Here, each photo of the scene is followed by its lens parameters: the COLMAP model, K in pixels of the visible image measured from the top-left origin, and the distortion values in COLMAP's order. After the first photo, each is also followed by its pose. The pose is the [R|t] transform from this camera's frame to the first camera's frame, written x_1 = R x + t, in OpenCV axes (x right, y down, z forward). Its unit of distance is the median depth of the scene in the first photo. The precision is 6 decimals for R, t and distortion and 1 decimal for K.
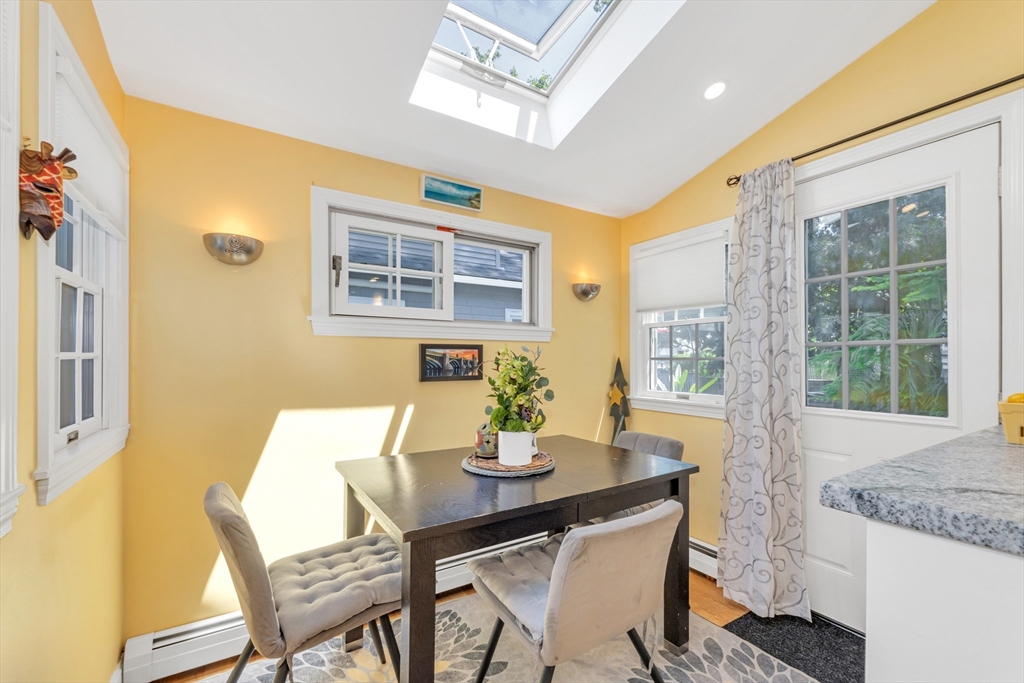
lens RADIAL K [[405.6, 0, 513.3], [0, 405.6, 361.7], [0, 0, 1]] dist [-0.000487, -0.000151]
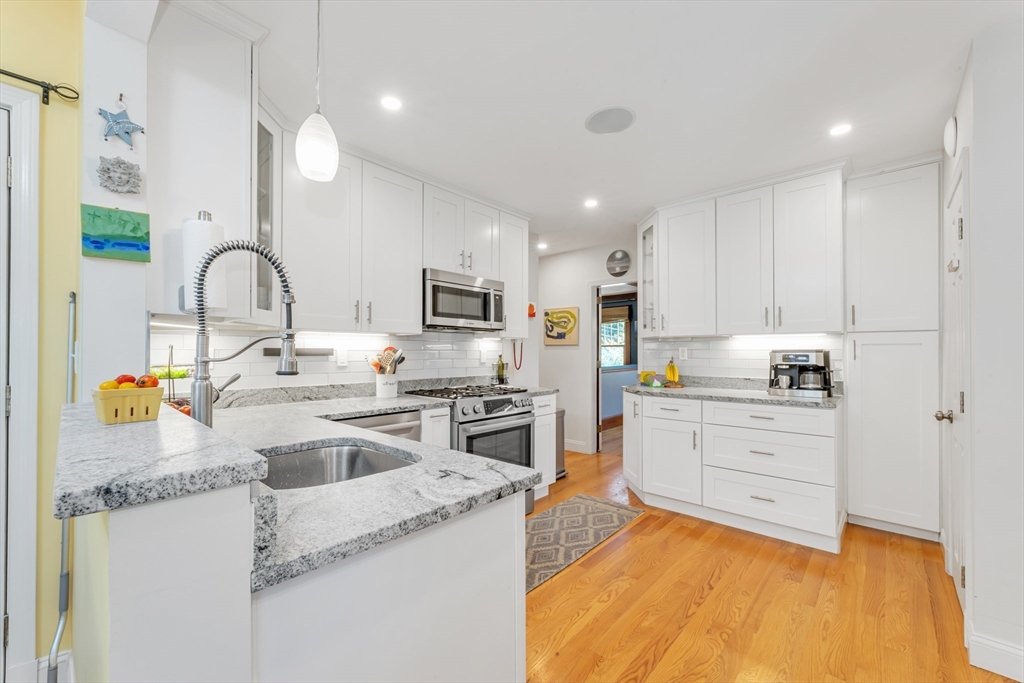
lens RADIAL K [[410.2, 0, 510.6], [0, 410.2, 344.0], [0, 0, 1]] dist [0.011438, 0.000094]
pose [[-0.234852, 0.023236, 0.971753, -0.444888], [-0.000370, 0.999712, -0.023994, -0.006018], [-0.972031, -0.005995, -0.234776, 0.329936]]
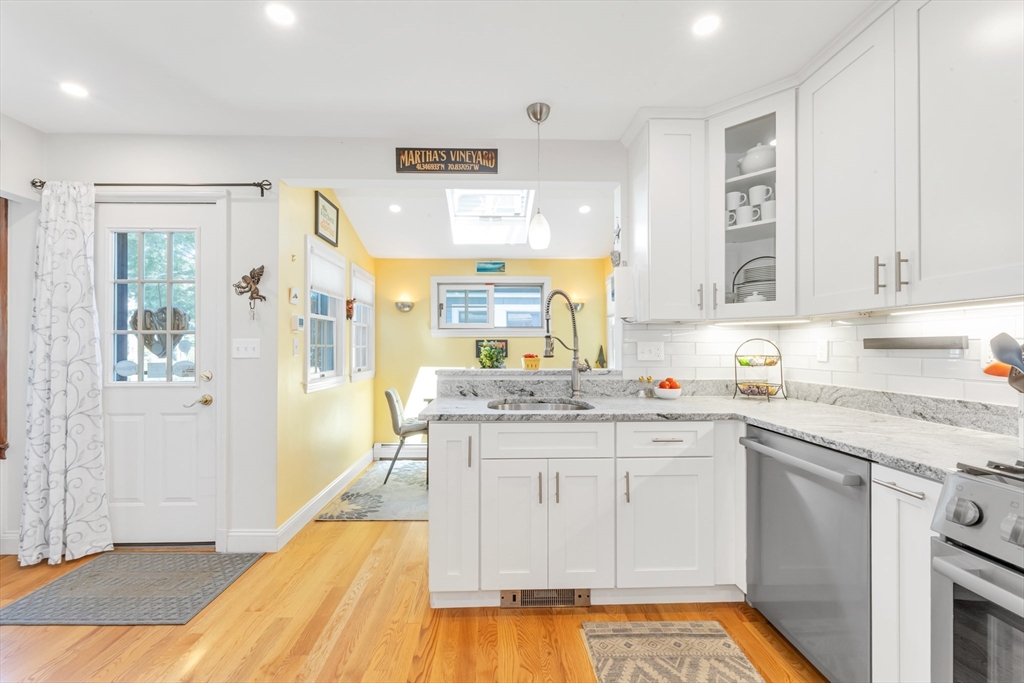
lens RADIAL K [[410.2, 0, 510.6], [0, 410.2, 344.0], [0, 0, 1]] dist [0.011438, 0.000094]
pose [[0.845606, -0.004581, -0.533788, 0.549830], [-0.000629, 0.999954, -0.009578, -0.000692], [0.533807, 0.008435, 0.845564, -0.374350]]
